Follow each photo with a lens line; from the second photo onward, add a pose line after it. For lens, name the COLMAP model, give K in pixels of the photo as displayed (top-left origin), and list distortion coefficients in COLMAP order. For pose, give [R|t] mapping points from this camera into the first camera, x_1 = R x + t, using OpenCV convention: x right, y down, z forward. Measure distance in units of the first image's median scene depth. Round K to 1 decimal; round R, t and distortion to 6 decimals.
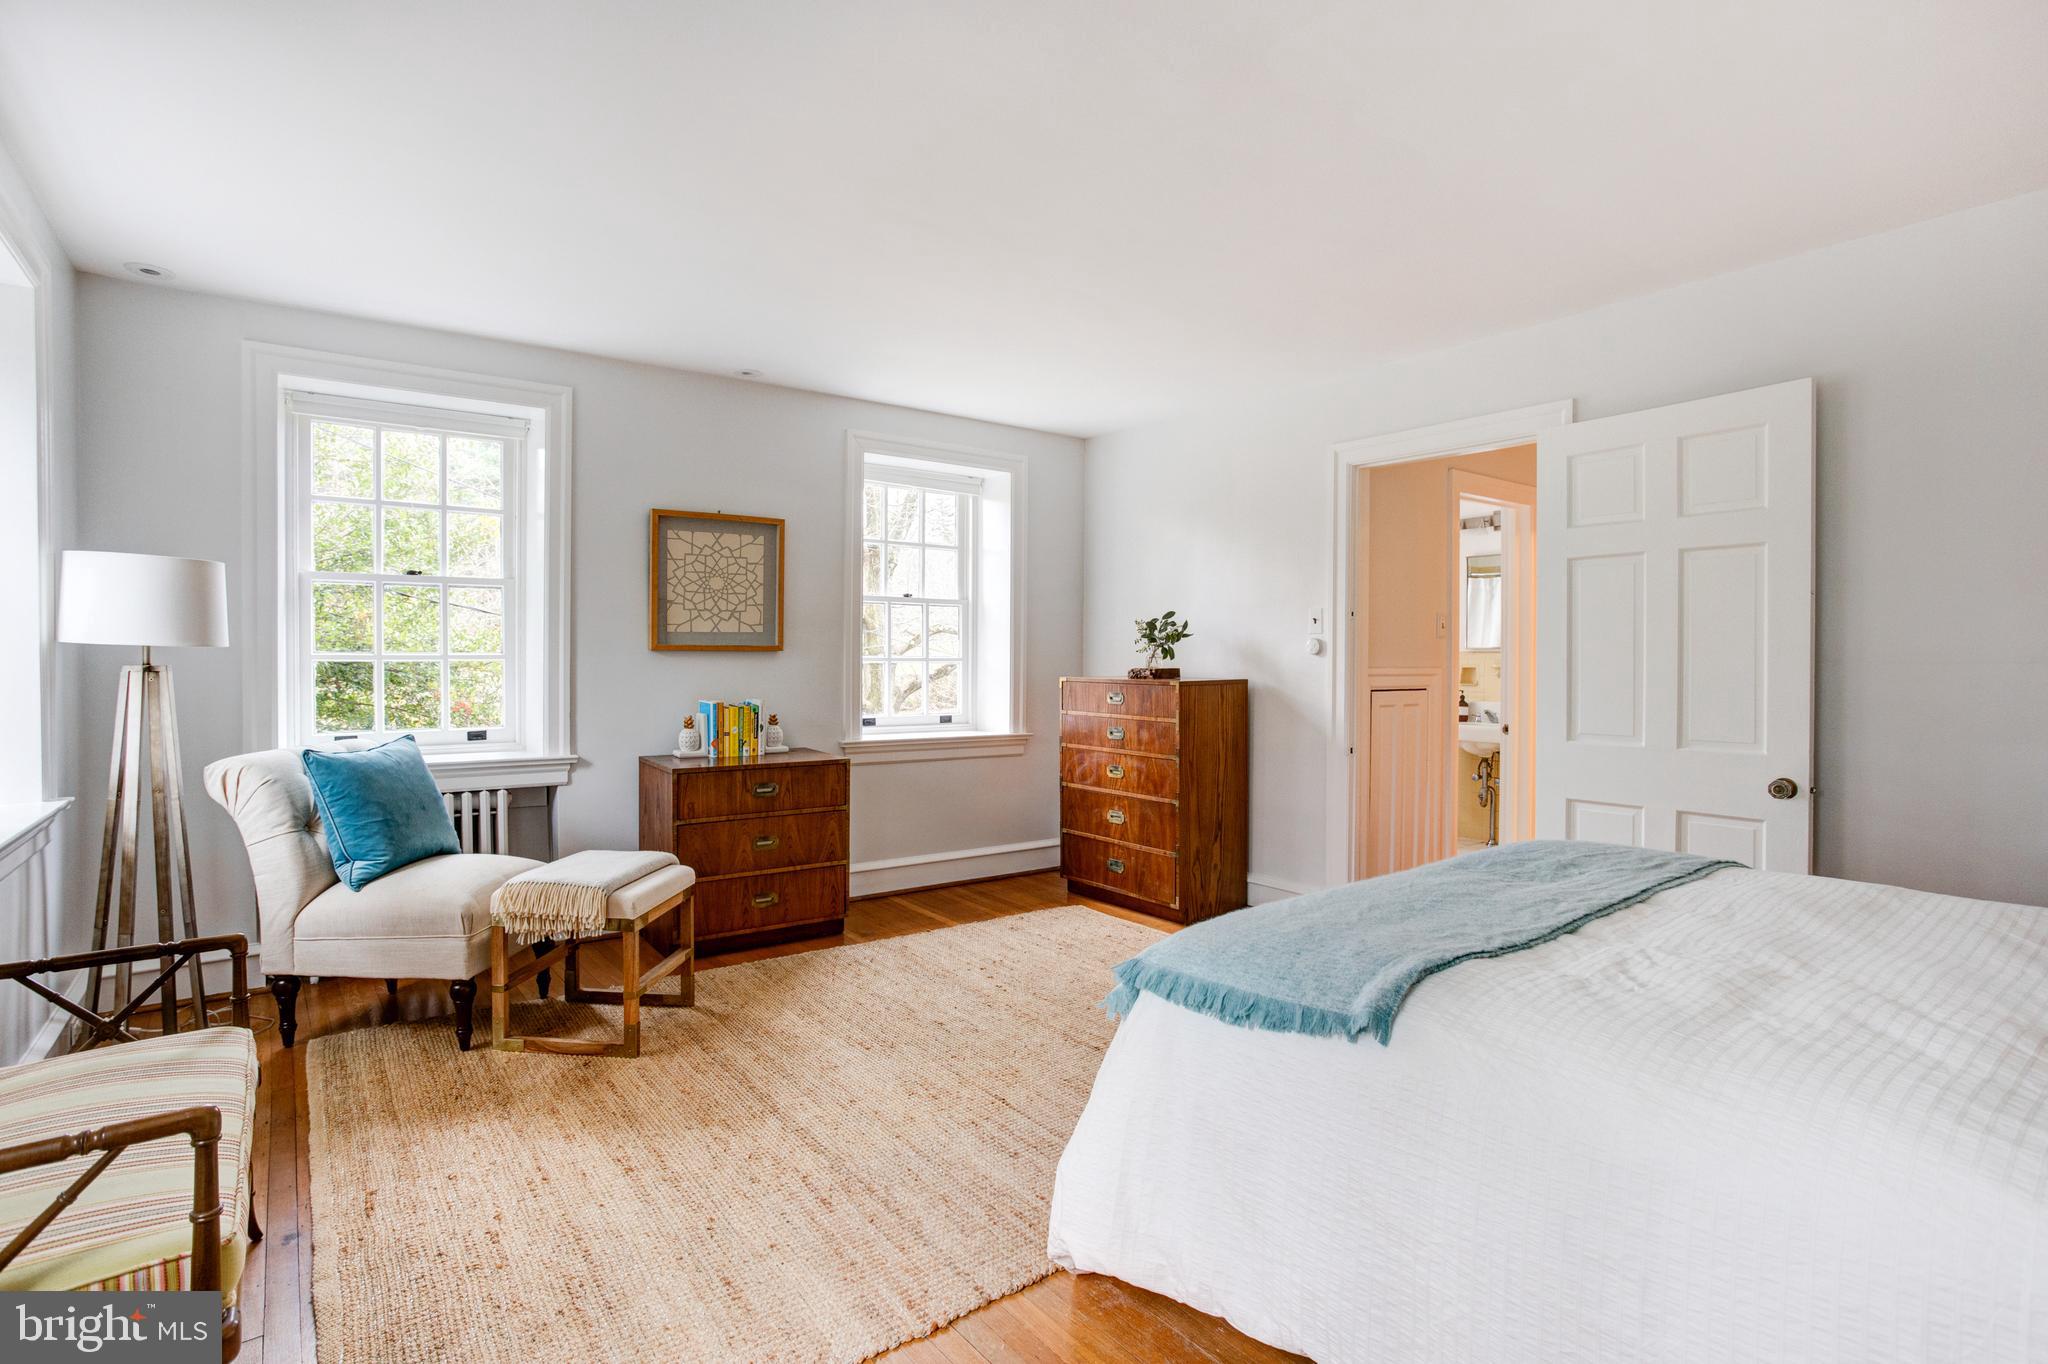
lens RADIAL K [[993.9, 0, 1022.4], [0, 993.9, 669.1], [0, 0, 1]] dist [-0.033932, 0.010715]
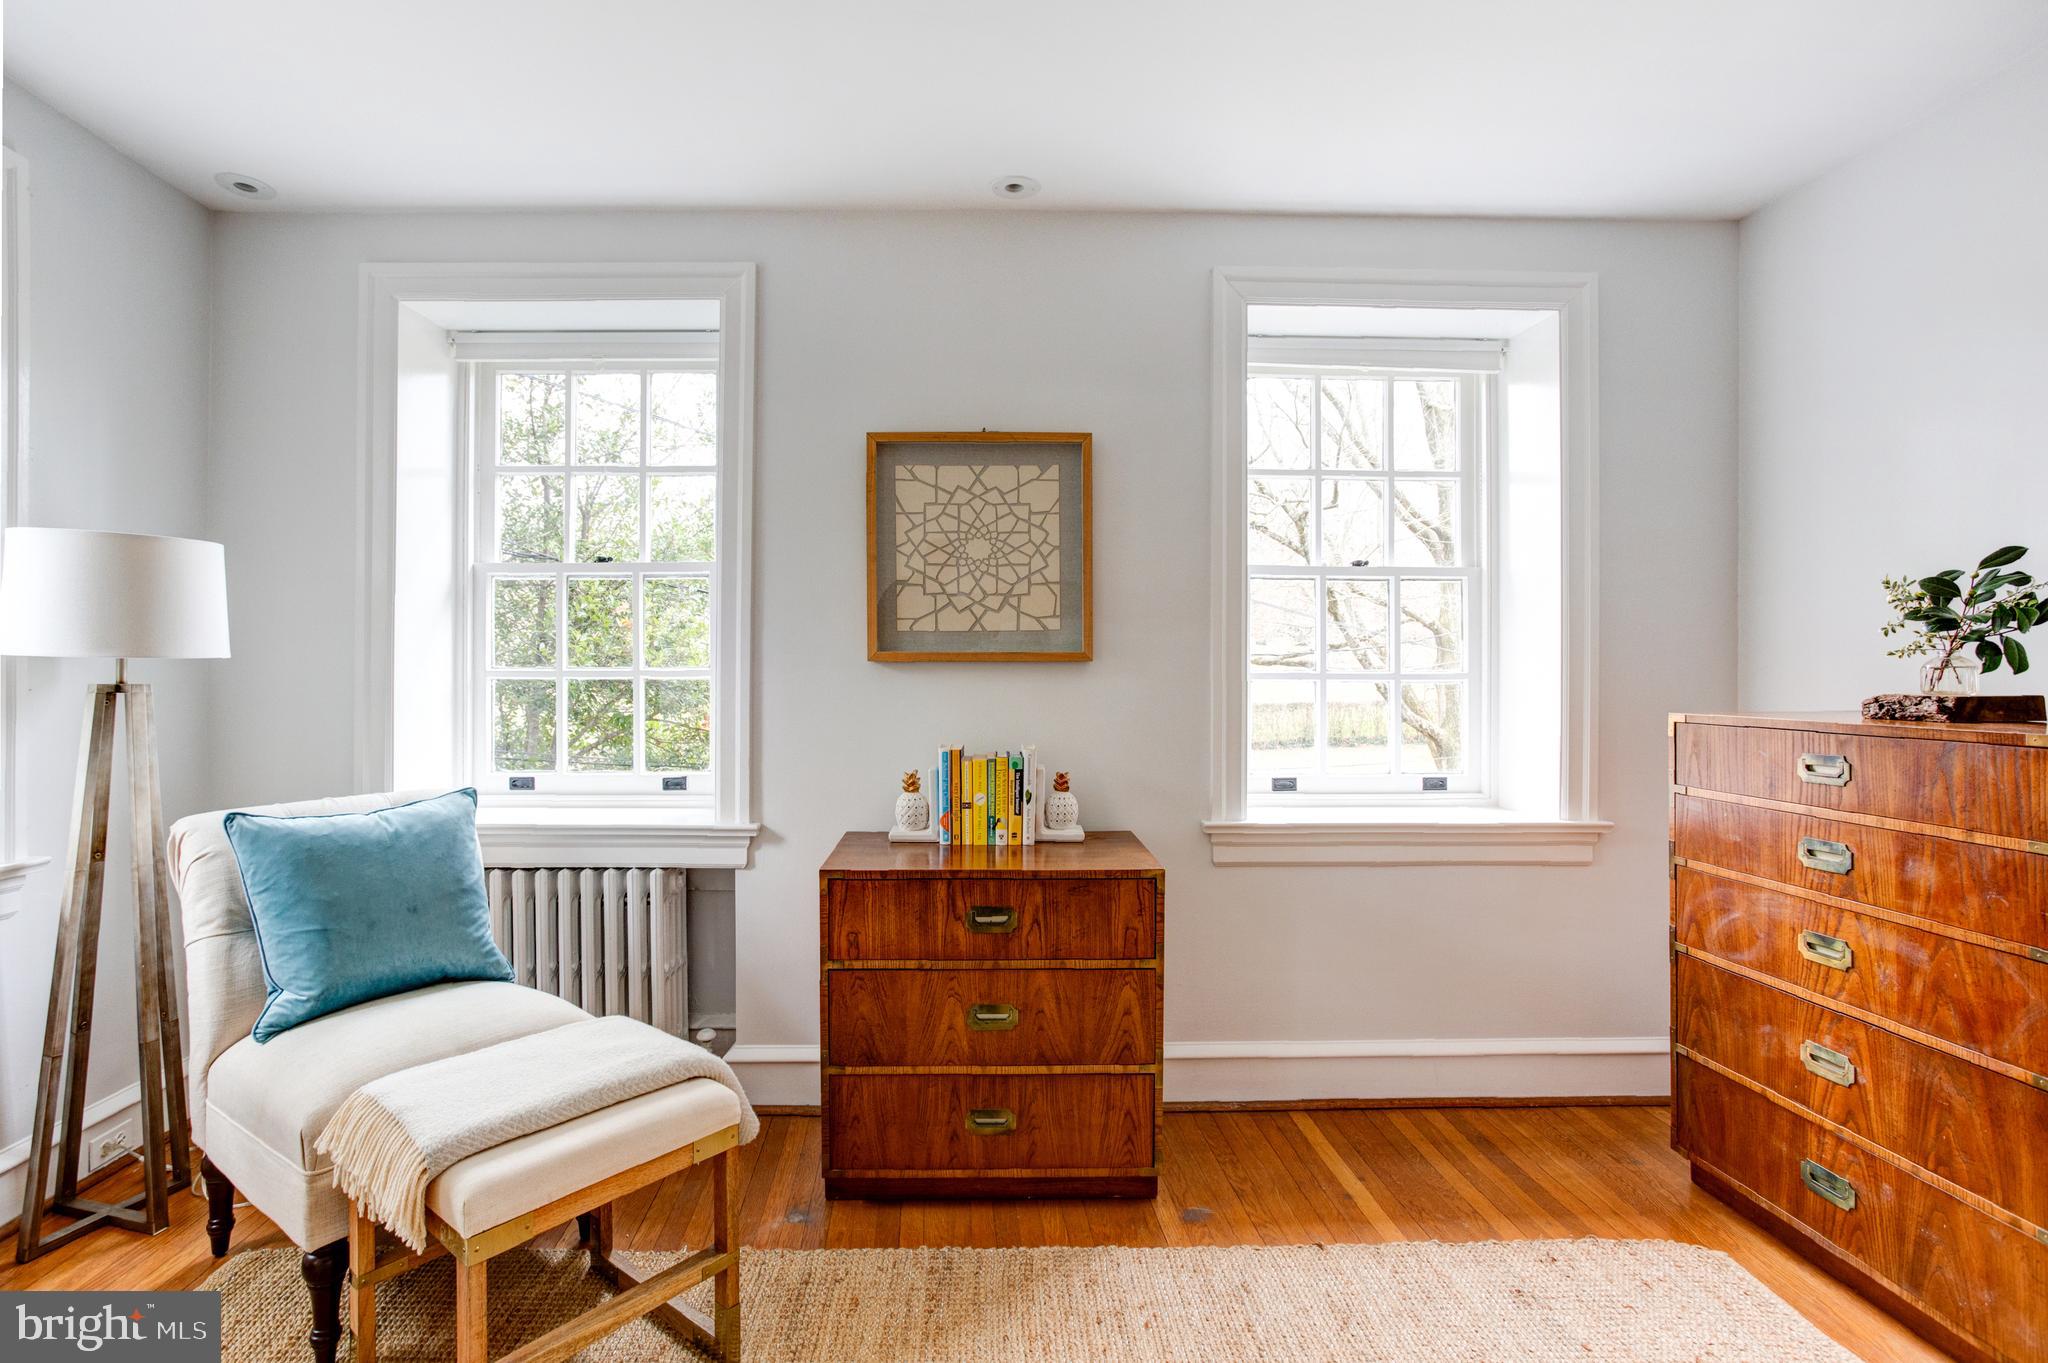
lens RADIAL K [[997.6, 0, 999.3], [0, 997.6, 677.7], [0, 0, 1]] dist [-0.039005, 0.017928]
pose [[0.824814, -0.002962, -0.565397, 0.043829], [-0.004616, 0.999918, -0.011972, -0.001635], [0.565386, 0.012485, 0.824732, 0.503503]]
